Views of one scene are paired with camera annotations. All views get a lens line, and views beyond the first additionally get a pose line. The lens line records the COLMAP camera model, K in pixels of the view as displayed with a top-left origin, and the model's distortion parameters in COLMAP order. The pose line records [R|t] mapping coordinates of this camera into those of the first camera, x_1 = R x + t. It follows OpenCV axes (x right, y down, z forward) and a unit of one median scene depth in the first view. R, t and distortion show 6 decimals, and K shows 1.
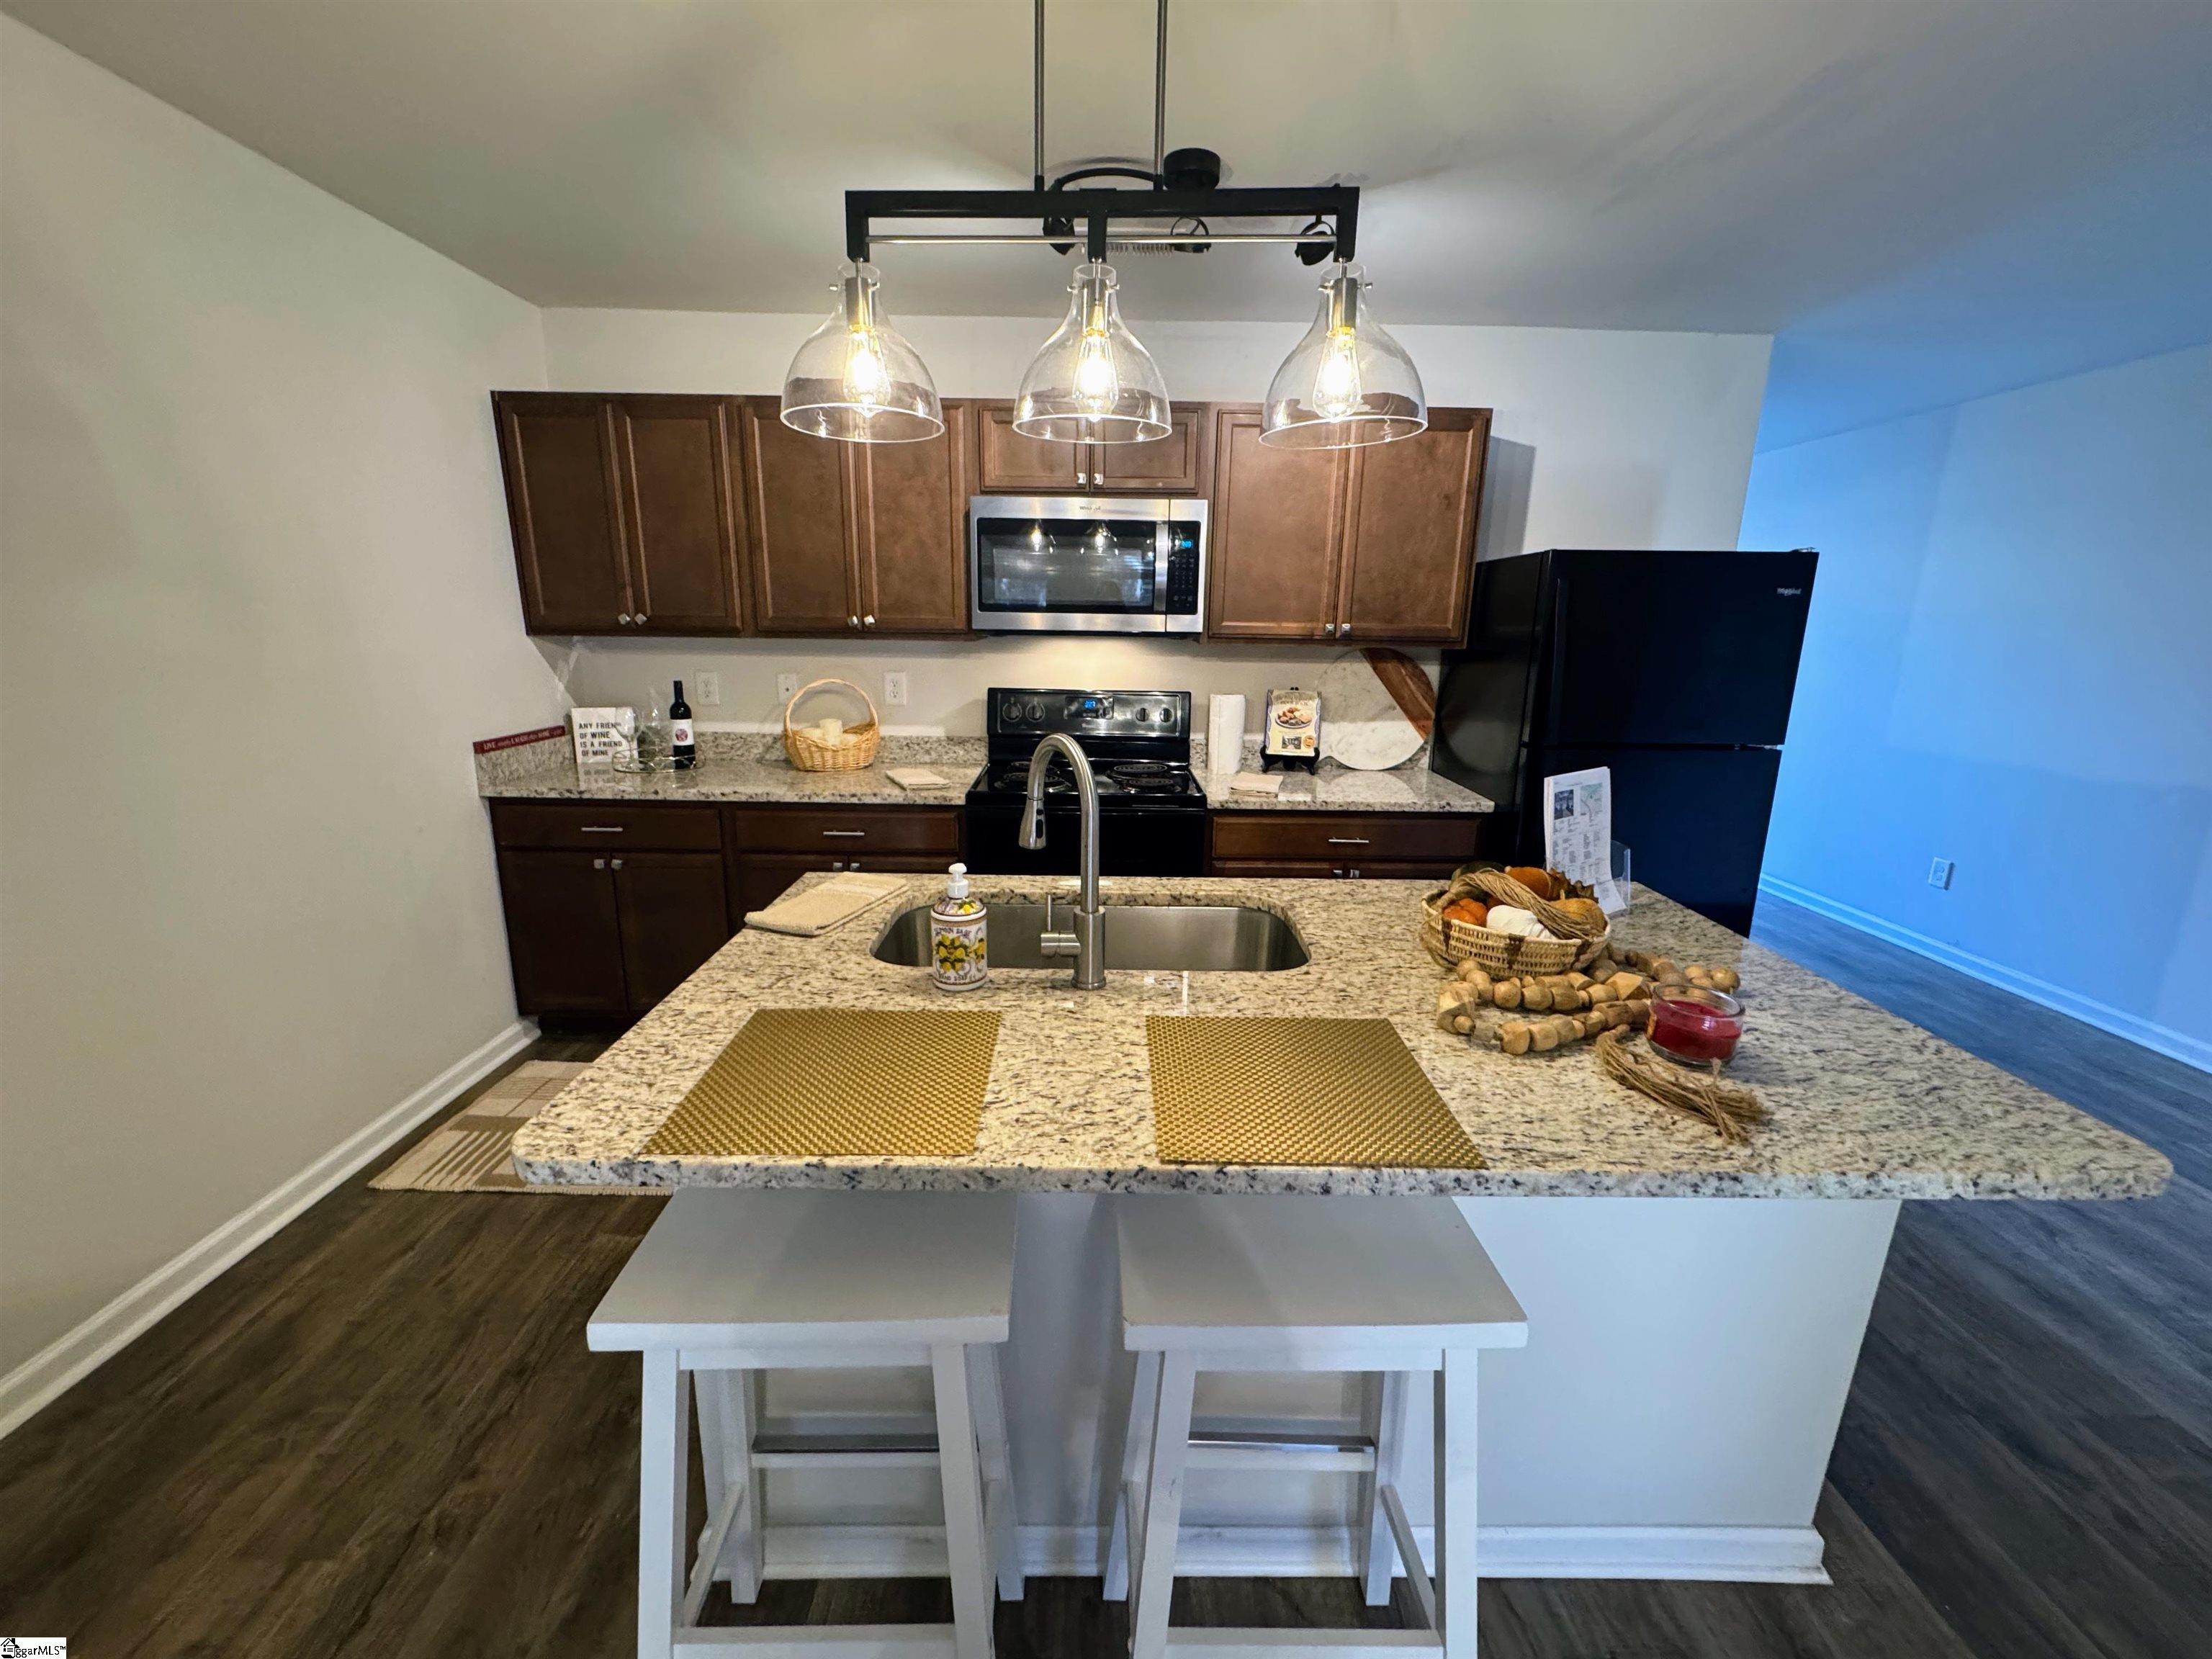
lens RADIAL K [[886.8, 0, 1097.8], [0, 886.8, 831.0], [0, 0, 1]] dist [-0.003116, 0.000056]
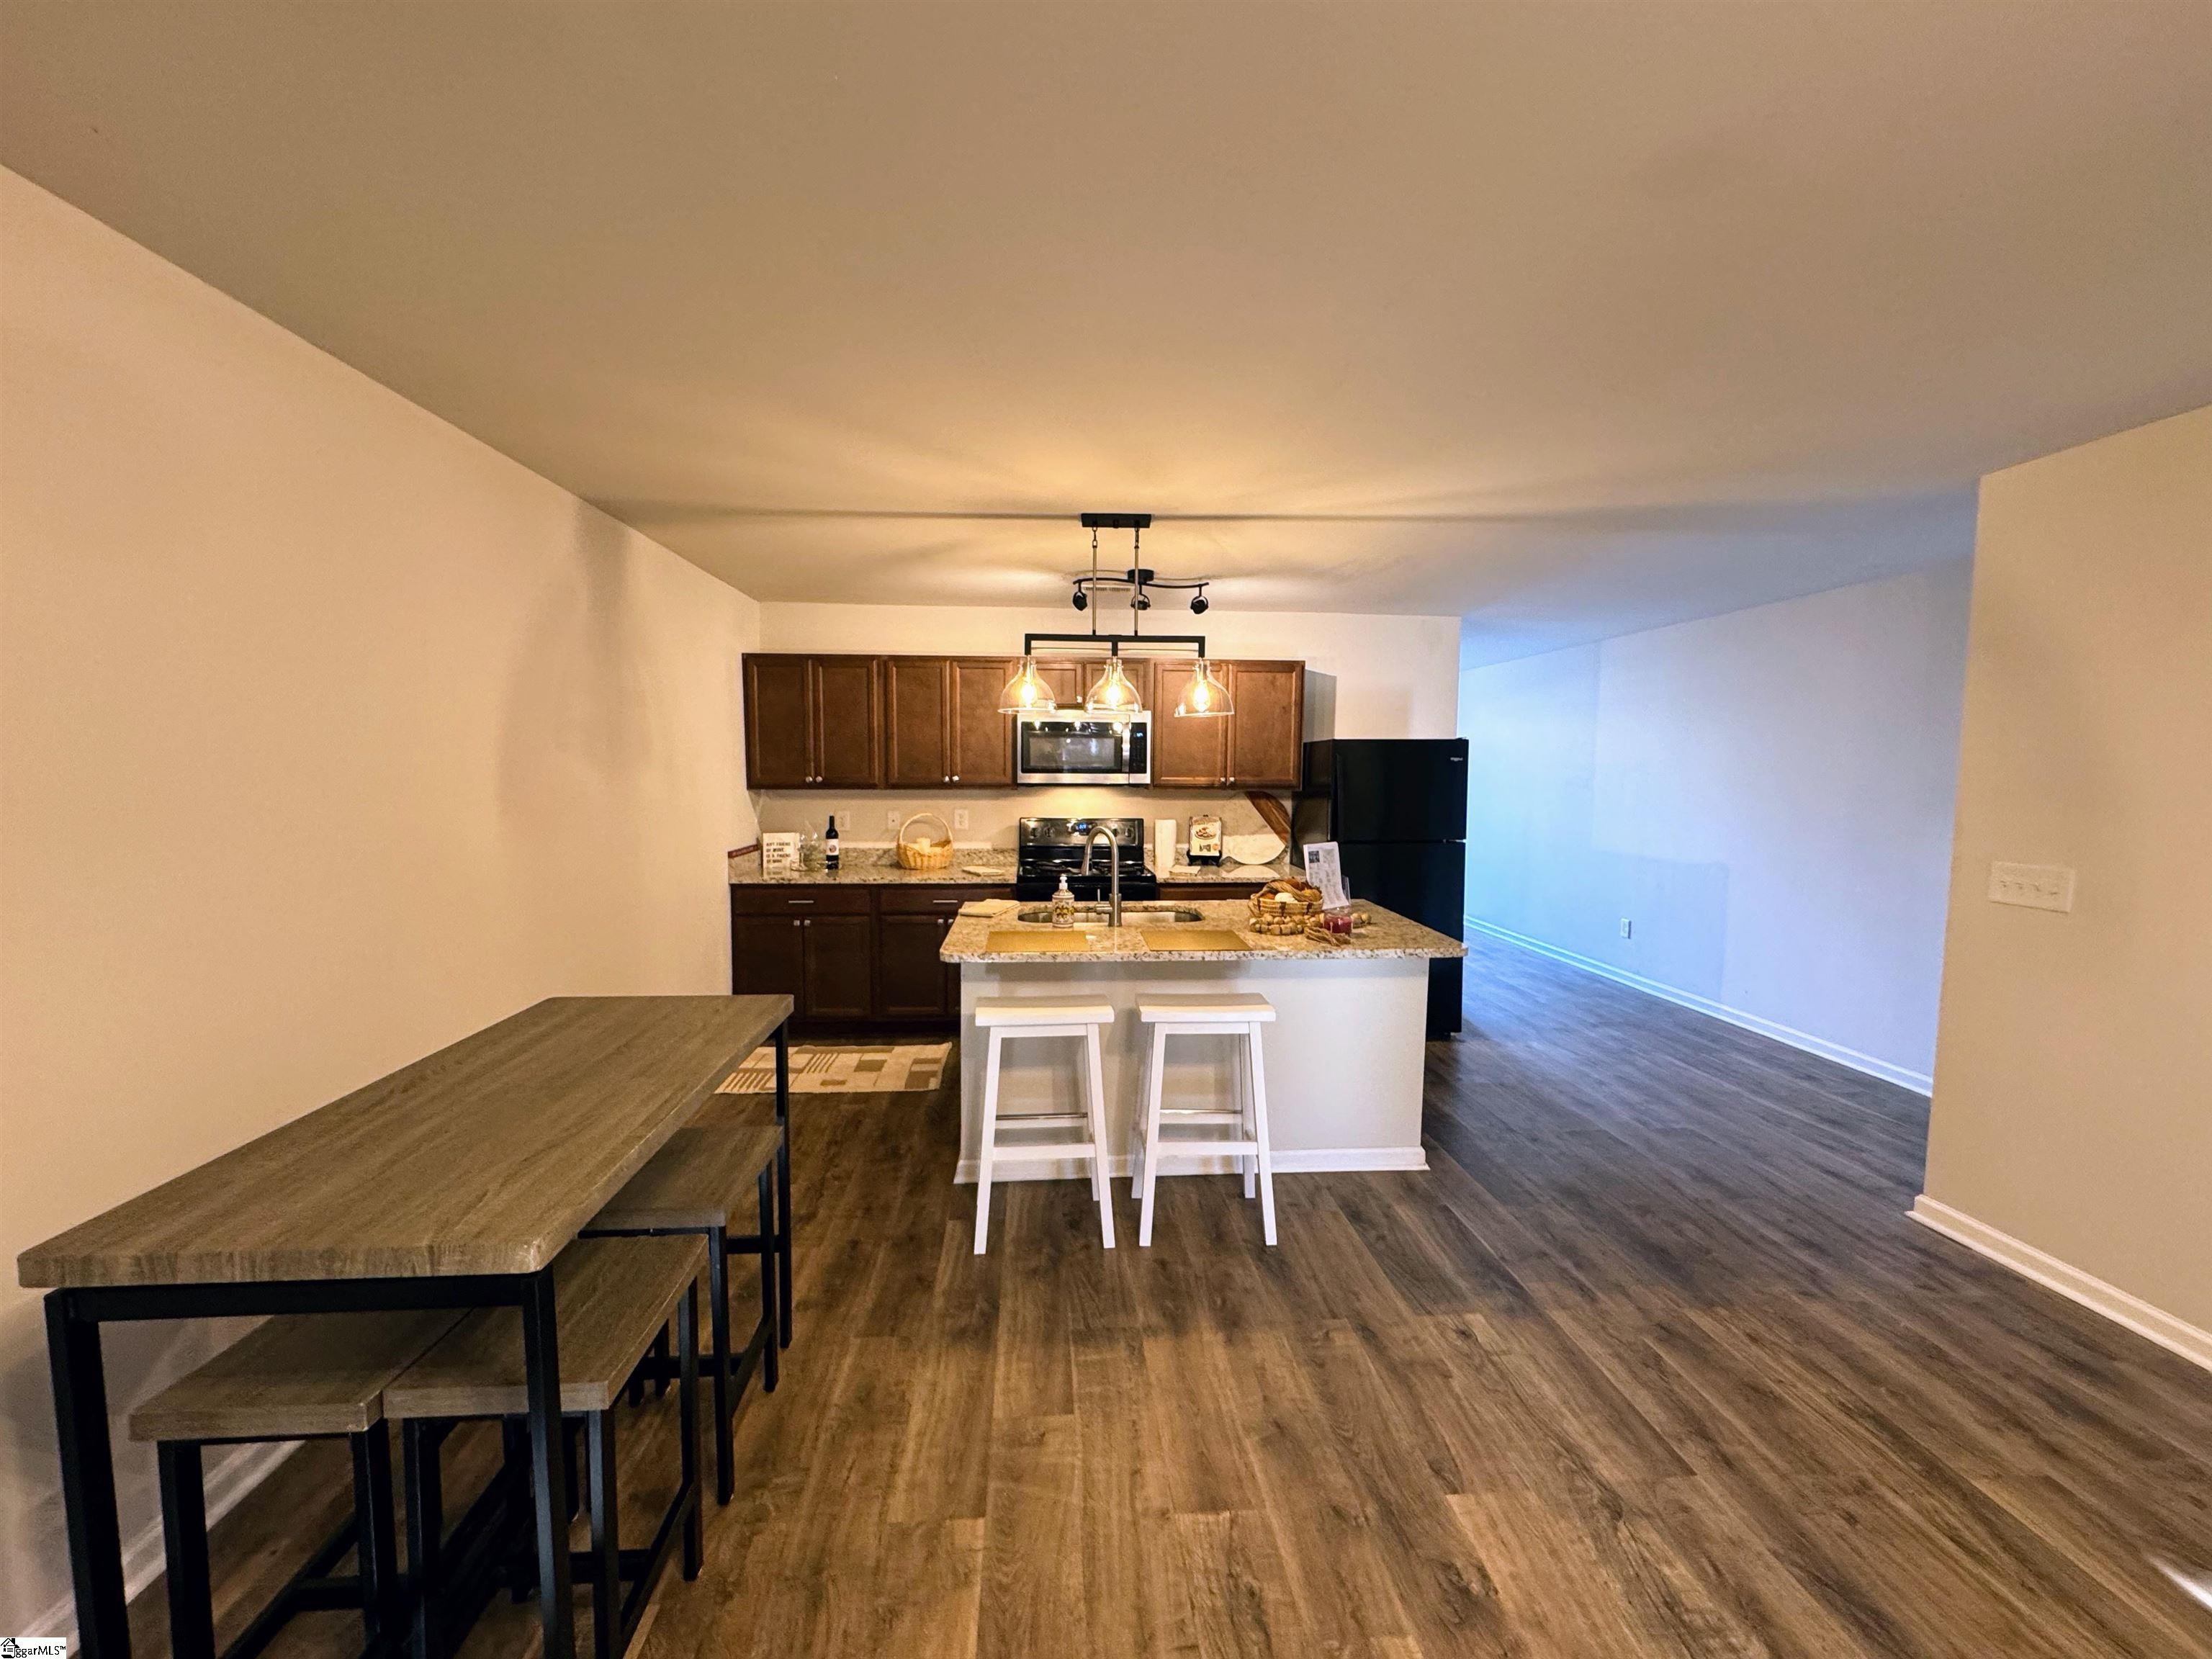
lens RADIAL K [[886.8, 0, 1101.5], [0, 886.8, 830.5], [0, 0, 1]] dist [-0.003116, 0.000056]
pose [[0.997202, -0.015037, 0.073224, -0.102883], [0.026733, 0.986515, -0.161475, 0.141479], [-0.069809, 0.162981, 0.984156, -0.672756]]
